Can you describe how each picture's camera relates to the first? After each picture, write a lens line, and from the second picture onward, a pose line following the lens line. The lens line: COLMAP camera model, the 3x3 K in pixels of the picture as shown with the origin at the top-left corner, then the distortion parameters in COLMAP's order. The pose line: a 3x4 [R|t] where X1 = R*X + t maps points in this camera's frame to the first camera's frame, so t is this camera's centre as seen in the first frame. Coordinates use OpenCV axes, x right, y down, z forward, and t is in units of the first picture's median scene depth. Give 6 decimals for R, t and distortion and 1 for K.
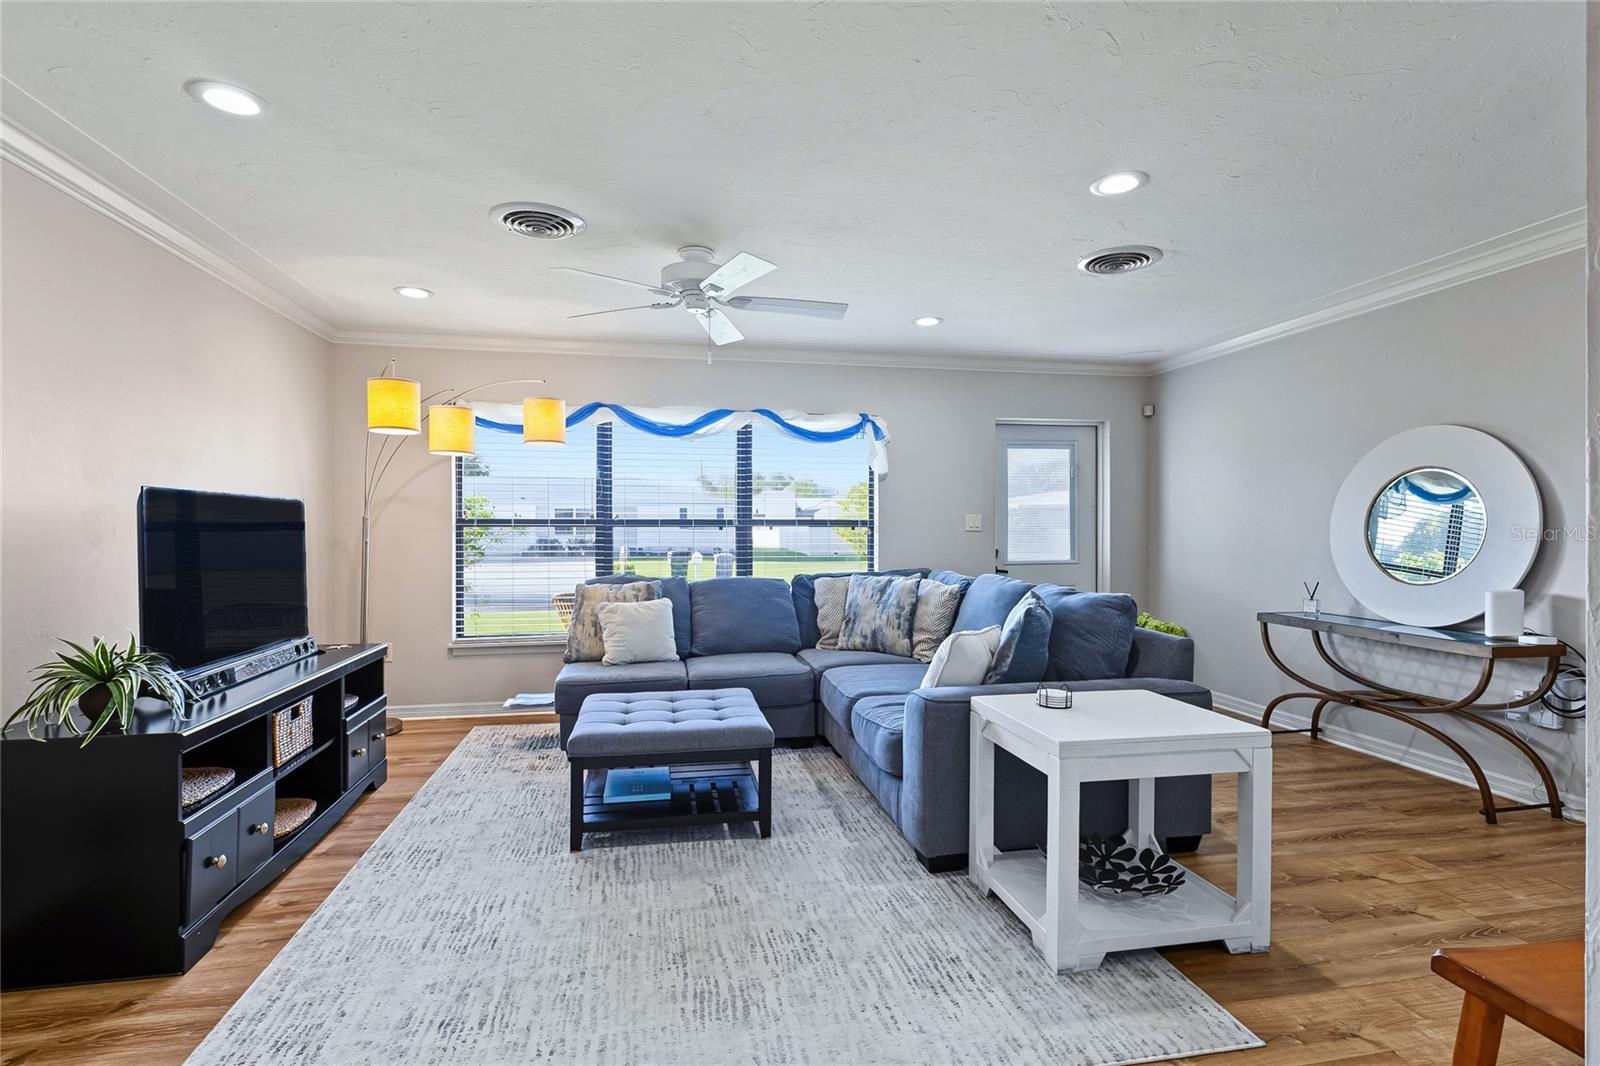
lens RADIAL K [[766.5, 0, 801.4], [0, 766.5, 534.8], [0, 0, 1]] dist [0.001204, 0.001746]
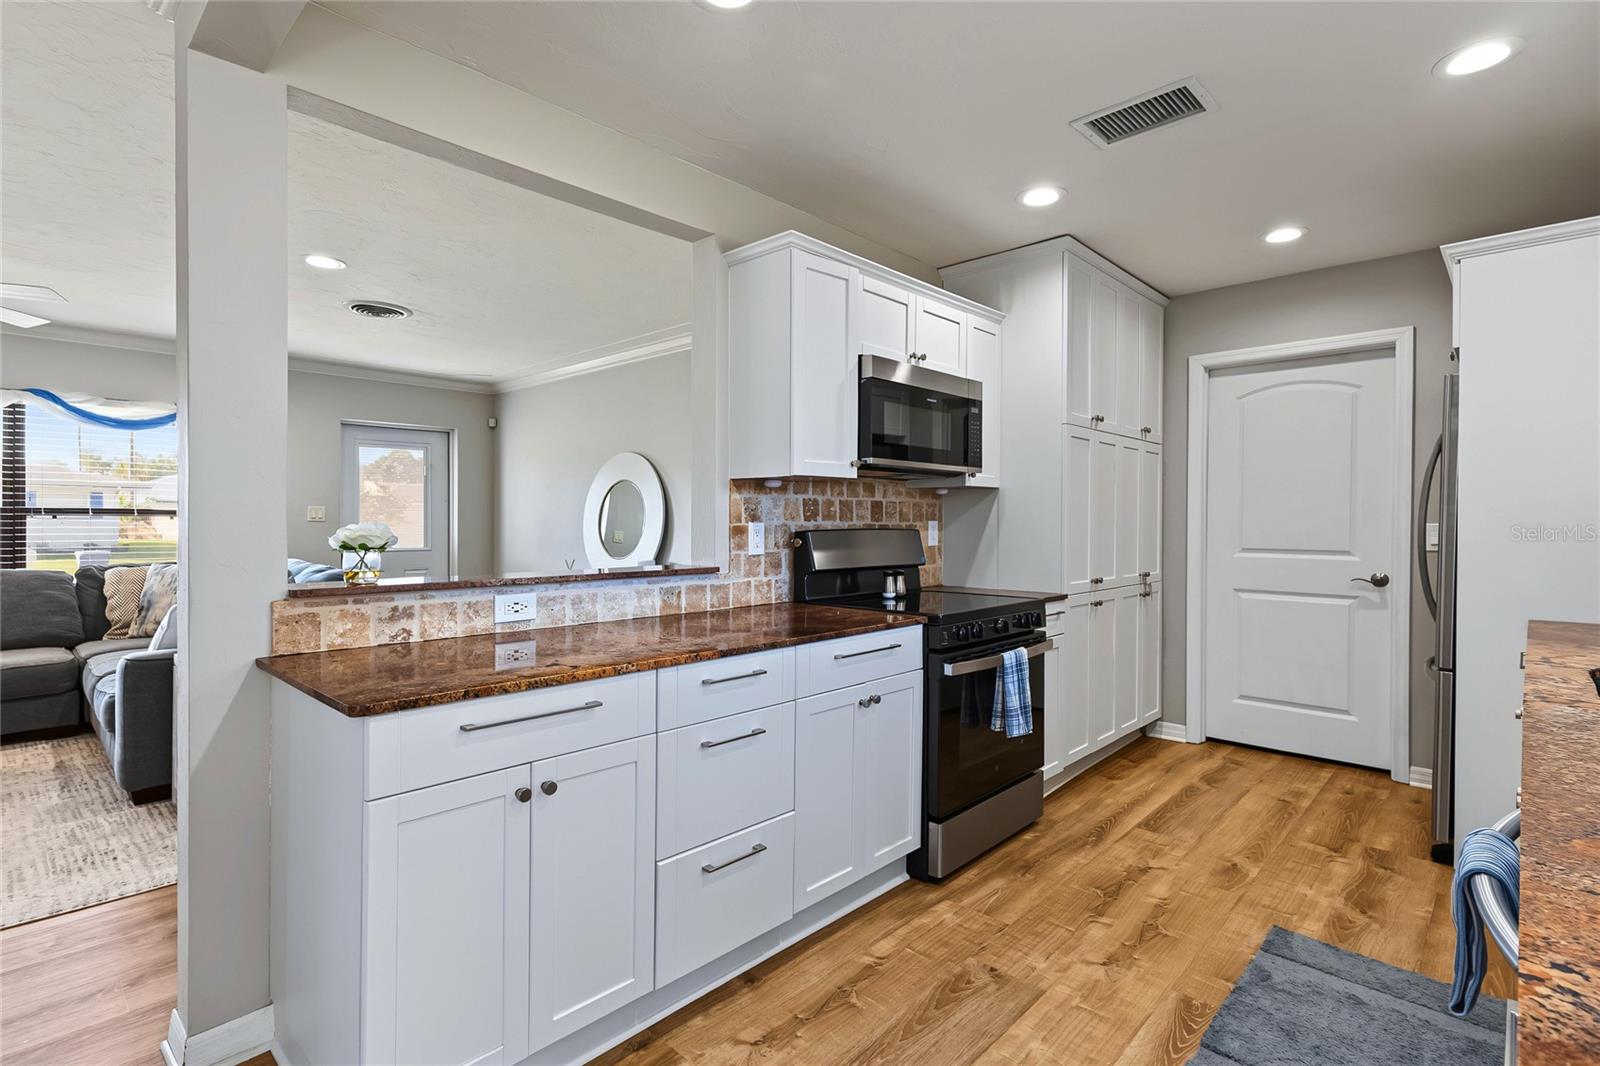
lens RADIAL K [[766.5, 0, 796.6], [0, 766.5, 528.4], [0, 0, 1]] dist [0.001204, 0.001746]
pose [[0.815074, -0.000070, 0.579357, 0.164770], [-0.001088, 0.999998, 0.001651, 0.002613], [-0.579356, -0.001976, 0.815072, -0.301696]]
